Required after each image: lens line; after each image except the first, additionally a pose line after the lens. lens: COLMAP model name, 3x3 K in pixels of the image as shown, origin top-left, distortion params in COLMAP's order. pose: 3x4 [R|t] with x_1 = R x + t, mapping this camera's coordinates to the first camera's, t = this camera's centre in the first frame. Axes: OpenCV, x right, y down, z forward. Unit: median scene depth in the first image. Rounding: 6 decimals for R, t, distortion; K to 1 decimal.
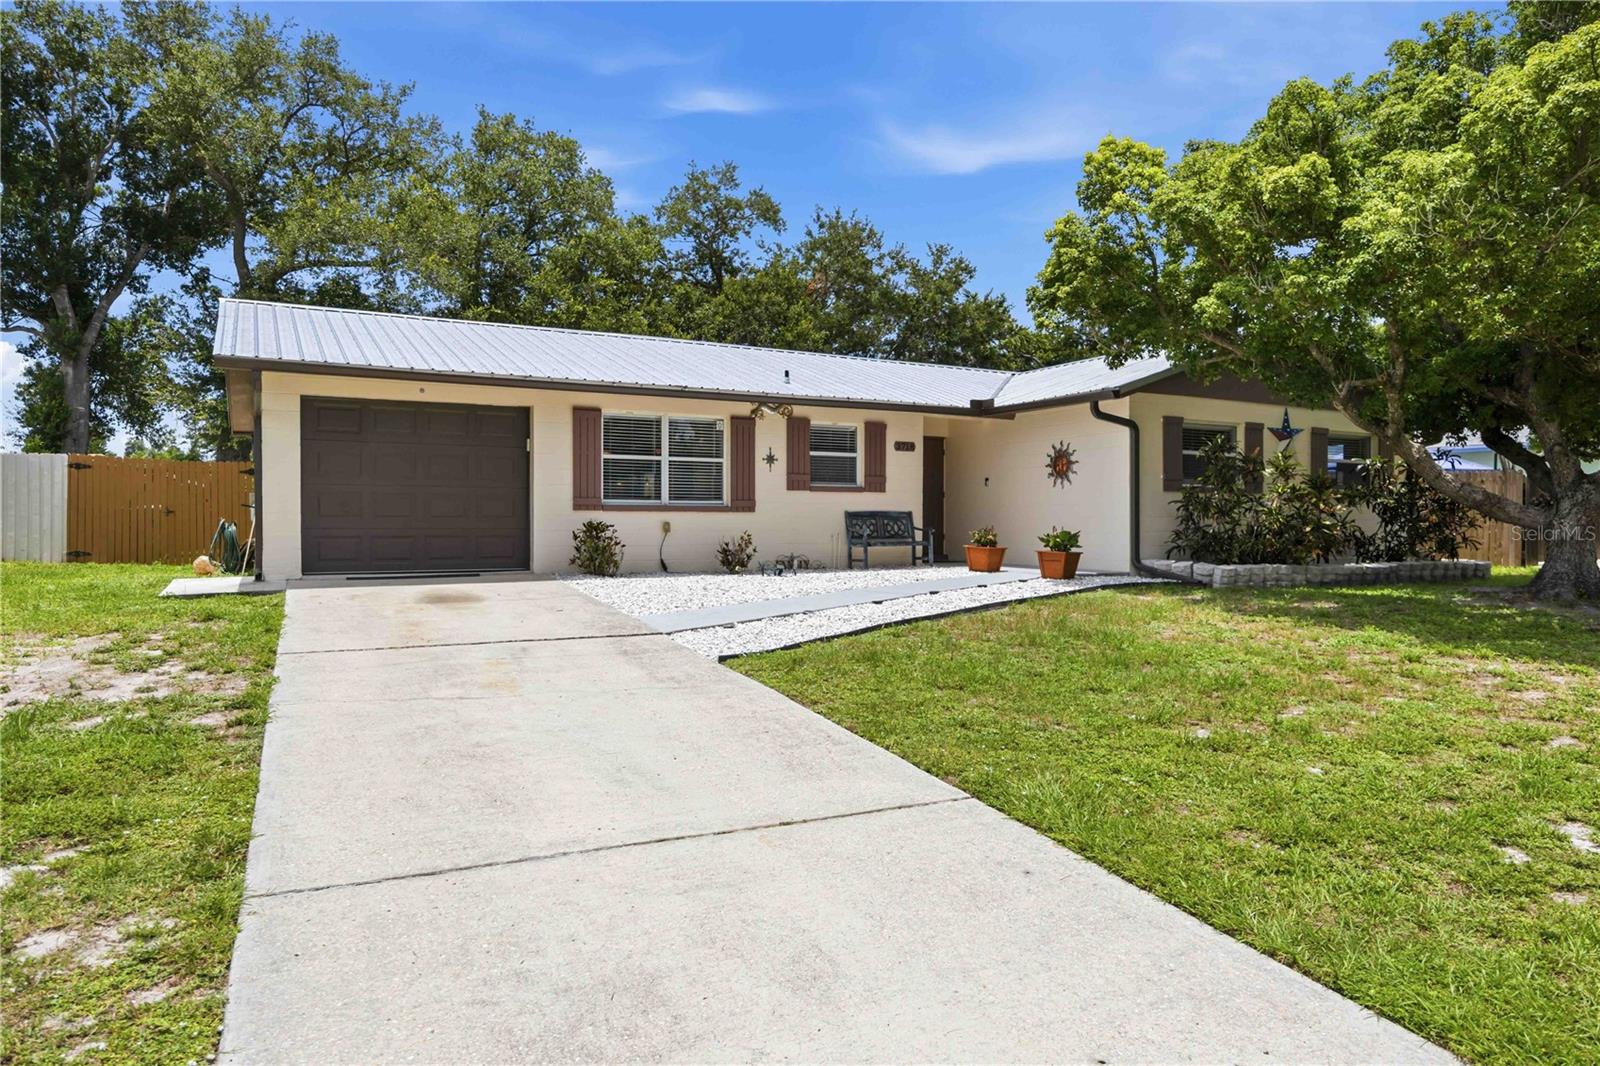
lens RADIAL K [[1062.4, 0, 799.8], [0, 1062.4, 531.2], [0, 0, 1]] dist [-0.001270, -0.000074]
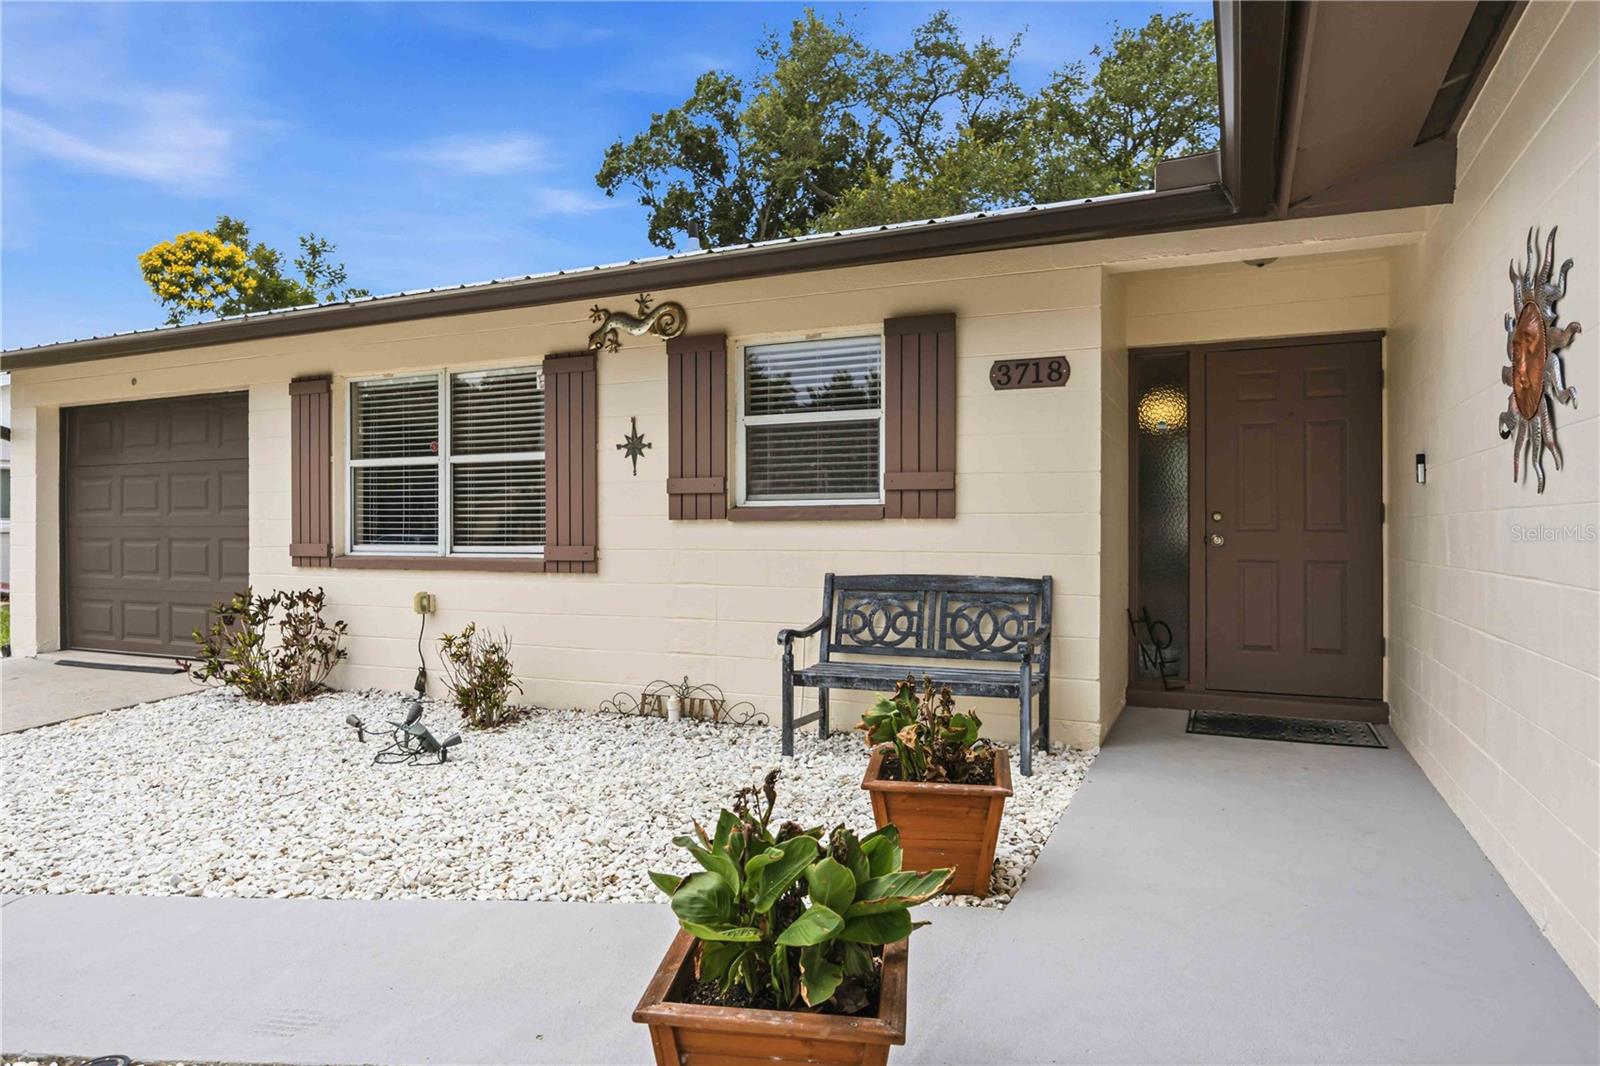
lens RADIAL K [[998.7, 0, 799.1], [0, 998.7, 534.7], [0, 0, 1]] dist [0.004686, 0.000912]
pose [[0.602741, 0.003271, -0.797930, 0.321682], [0.000711, 0.999989, 0.004637, -0.034912], [0.797936, -0.003362, 0.602732, 0.819206]]
